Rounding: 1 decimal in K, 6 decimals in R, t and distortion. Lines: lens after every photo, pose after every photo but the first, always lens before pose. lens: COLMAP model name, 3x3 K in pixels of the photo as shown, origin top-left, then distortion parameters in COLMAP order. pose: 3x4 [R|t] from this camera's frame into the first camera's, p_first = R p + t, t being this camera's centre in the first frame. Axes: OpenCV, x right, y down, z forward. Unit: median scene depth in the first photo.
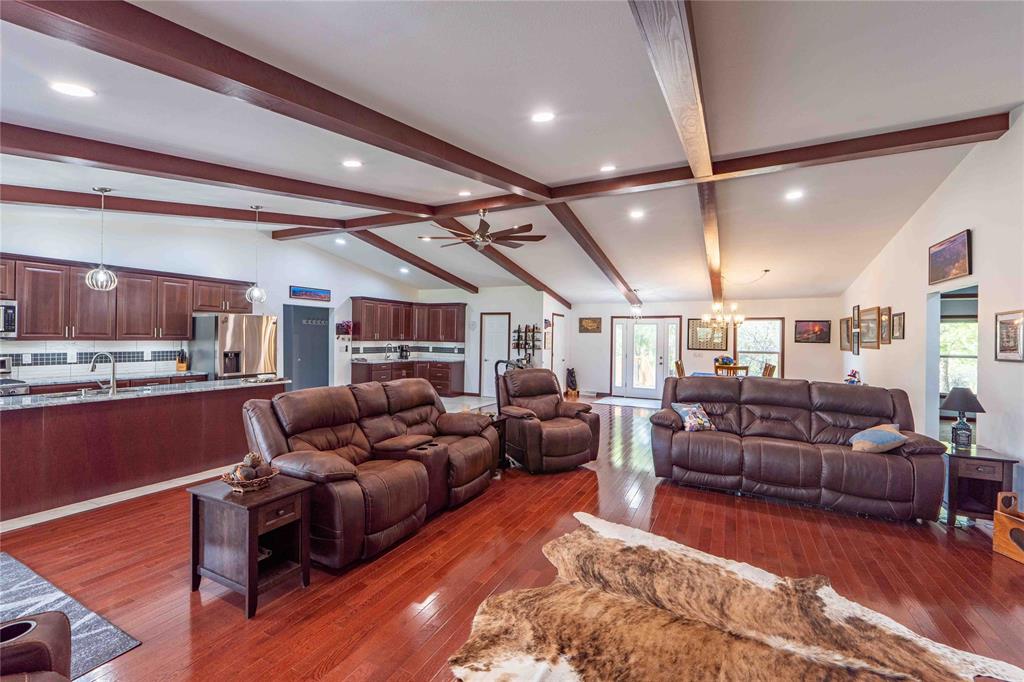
lens RADIAL K [[430.0, 0, 511.6], [0, 430.0, 338.2], [0, 0, 1]] dist [-0.002691, -0.000602]
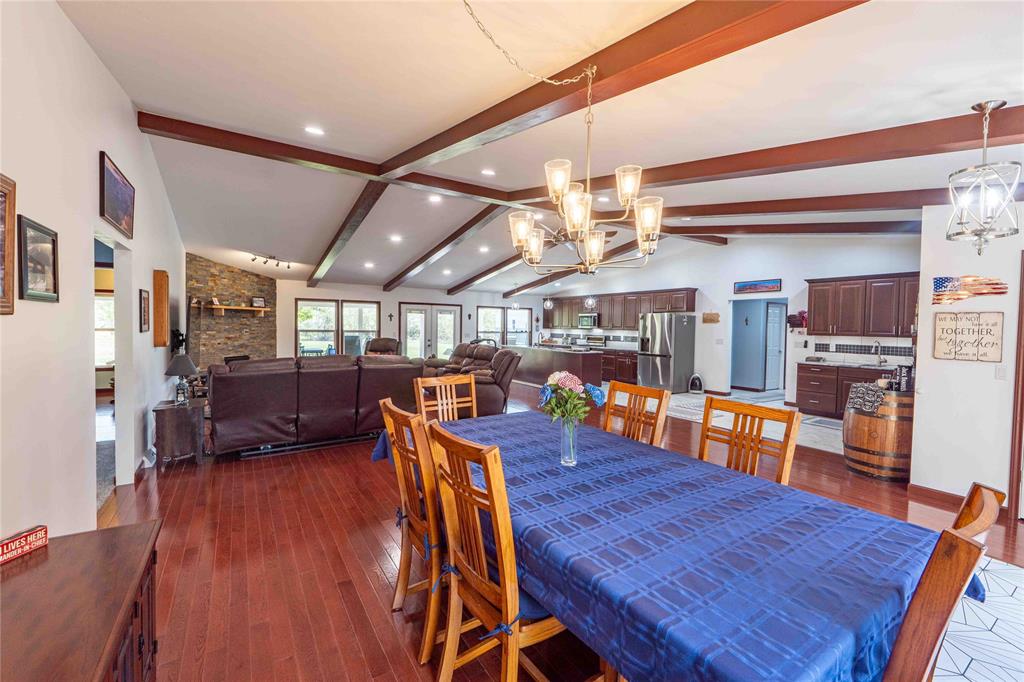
lens RADIAL K [[428.0, 0, 511.1], [0, 428.0, 338.7], [0, 0, 1]] dist [-0.004647, -0.000342]
pose [[-0.499796, 0.007212, -0.866113, 0.608352], [-0.023141, 0.999497, 0.021677, 0.008443], [0.865834, 0.030876, -0.499377, 0.896587]]
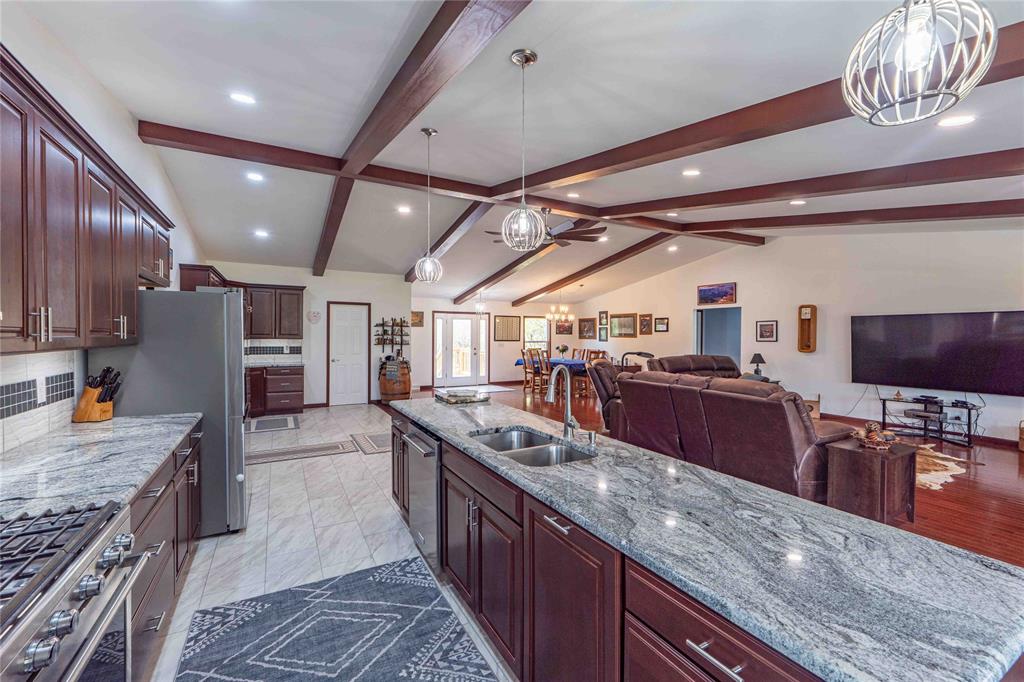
lens RADIAL K [[428.0, 0, 511.1], [0, 428.0, 338.7], [0, 0, 1]] dist [-0.004647, -0.000342]
pose [[0.558265, -0.019343, 0.829437, -0.593225], [0.003444, 0.999774, 0.020997, -0.005669], [-0.829656, -0.008865, 0.558205, 0.304153]]
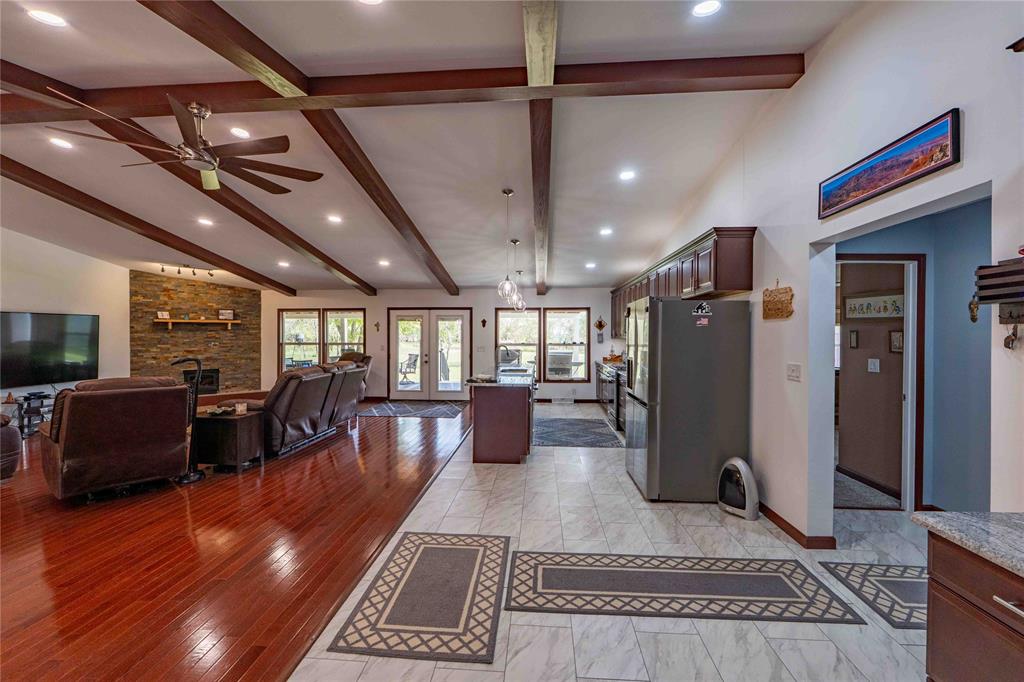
lens RADIAL K [[428.0, 0, 511.1], [0, 428.0, 338.7], [0, 0, 1]] dist [-0.004647, -0.000342]
pose [[-0.917942, -0.007435, -0.396645, -0.135898], [-0.011489, 0.999903, 0.007845, -0.001268], [0.396548, 0.011759, -0.917938, 1.030907]]
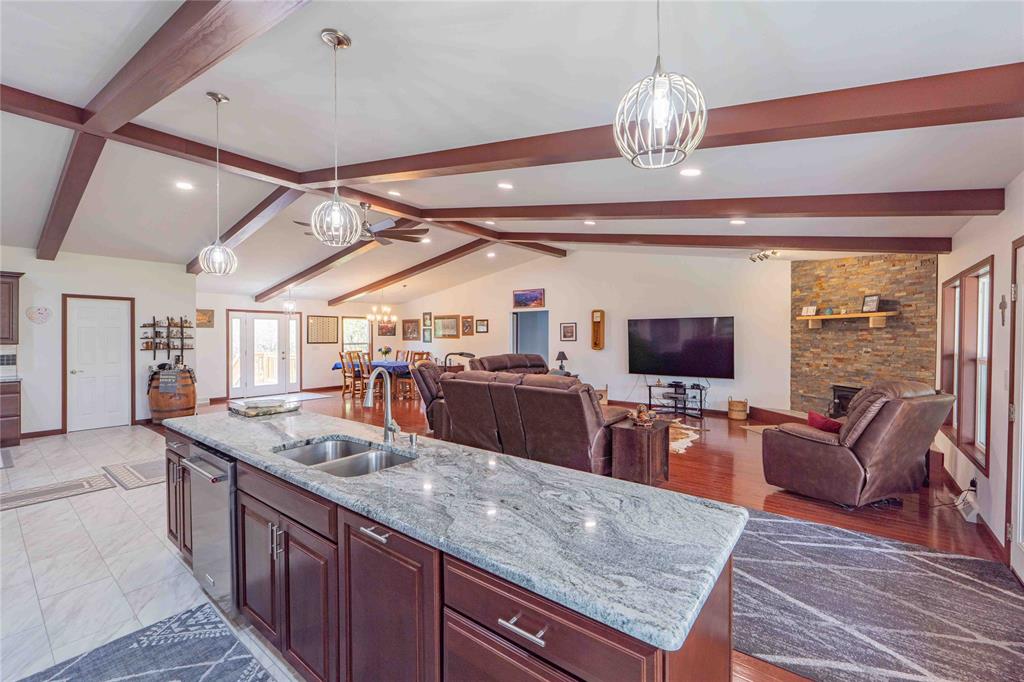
lens RADIAL K [[428.0, 0, 511.1], [0, 428.0, 338.7], [0, 0, 1]] dist [-0.004647, -0.000342]
pose [[0.187331, -0.020443, 0.982084, -0.592295], [0.004851, 0.999790, 0.019886, -0.005668], [-0.982285, 0.001039, 0.187391, 0.301970]]
